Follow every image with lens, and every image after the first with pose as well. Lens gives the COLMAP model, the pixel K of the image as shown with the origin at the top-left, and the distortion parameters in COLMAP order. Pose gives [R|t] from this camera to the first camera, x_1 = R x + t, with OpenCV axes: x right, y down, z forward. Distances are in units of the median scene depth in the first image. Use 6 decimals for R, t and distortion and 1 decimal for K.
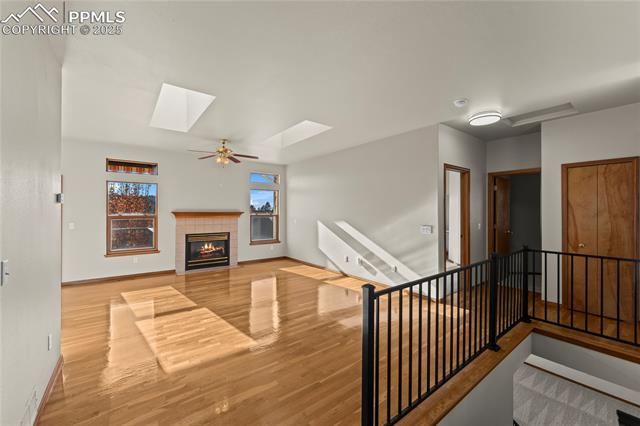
lens RADIAL K [[256.7, 0, 314.8], [0, 256.7, 211.3], [0, 0, 1]] dist [0.005546, -0.001549]
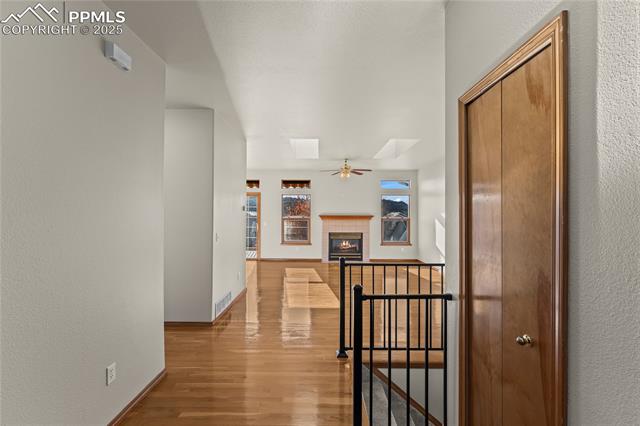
lens RADIAL K [[277.5, 0, 321.8], [0, 277.5, 213.0], [0, 0, 1]] dist [-0.003701, -0.000842]
pose [[0.801223, -0.001668, -0.598364, 0.336194], [-0.002470, 0.999978, -0.006095, -0.000862], [0.598361, 0.006362, 0.801201, -0.157843]]
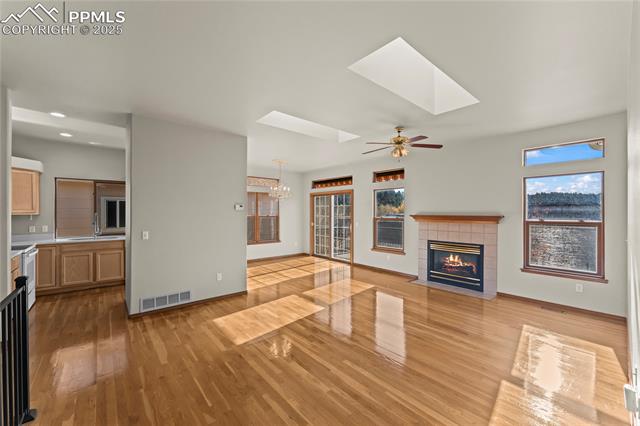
lens RADIAL K [[256.7, 0, 320.3], [0, 256.7, 214.3], [0, 0, 1]] dist [0.005546, -0.001549]
pose [[0.065344, 0.005793, -0.997846, 0.401755], [-0.001207, 0.999983, 0.005727, -0.005146], [0.997862, 0.000830, 0.065350, 0.621061]]
